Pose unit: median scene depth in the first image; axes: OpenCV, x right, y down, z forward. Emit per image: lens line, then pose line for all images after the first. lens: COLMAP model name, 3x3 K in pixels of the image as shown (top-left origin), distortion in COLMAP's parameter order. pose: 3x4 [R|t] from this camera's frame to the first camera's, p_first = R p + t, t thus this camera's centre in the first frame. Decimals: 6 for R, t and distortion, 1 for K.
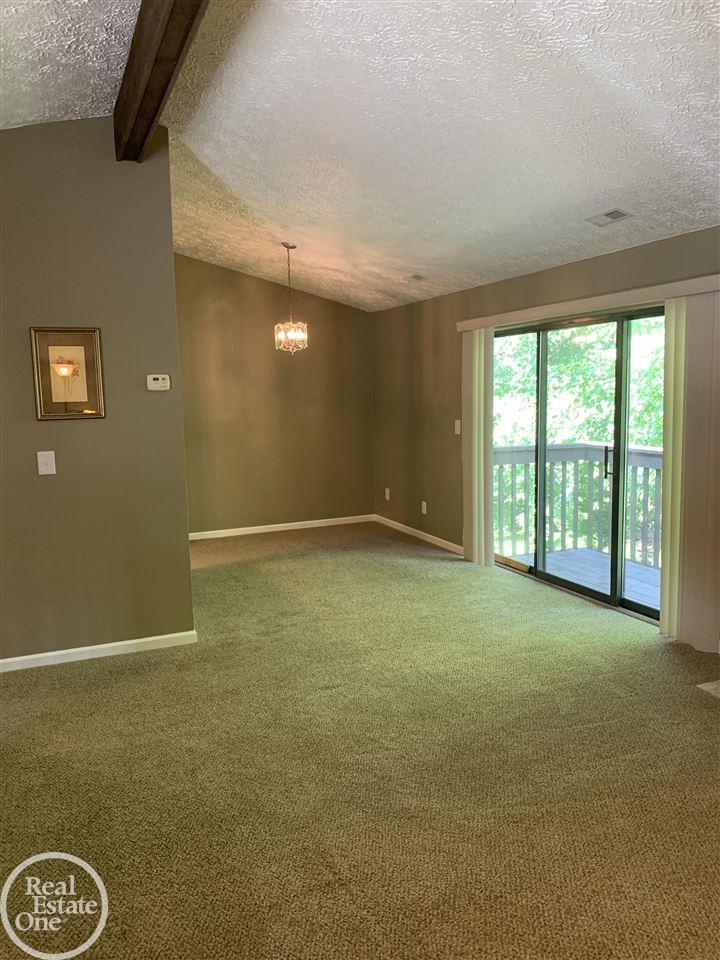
lens RADIAL K [[727.2, 0, 360.0], [0, 727.2, 480.0], [0, 0, 1]] dist [0.057218, -0.072673]
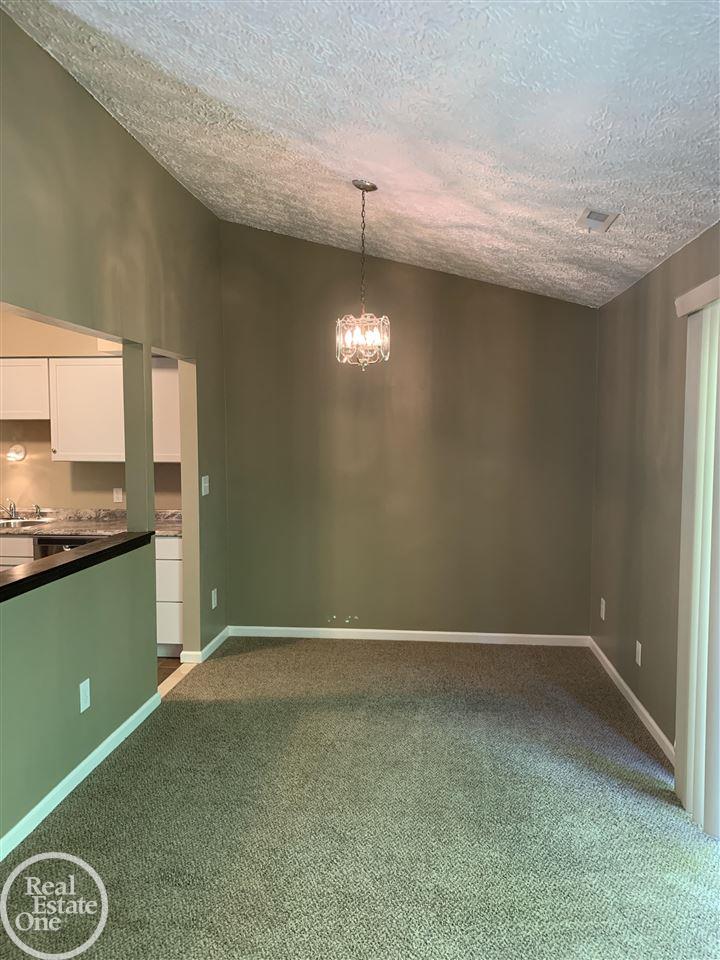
lens RADIAL K [[727.2, 0, 360.0], [0, 727.2, 480.0], [0, 0, 1]] dist [0.057218, -0.072673]
pose [[0.873317, 0.057285, -0.483773, 0.194600], [-0.082094, 0.996166, -0.030238, -0.067406], [0.480186, 0.066122, 0.874671, 0.496042]]
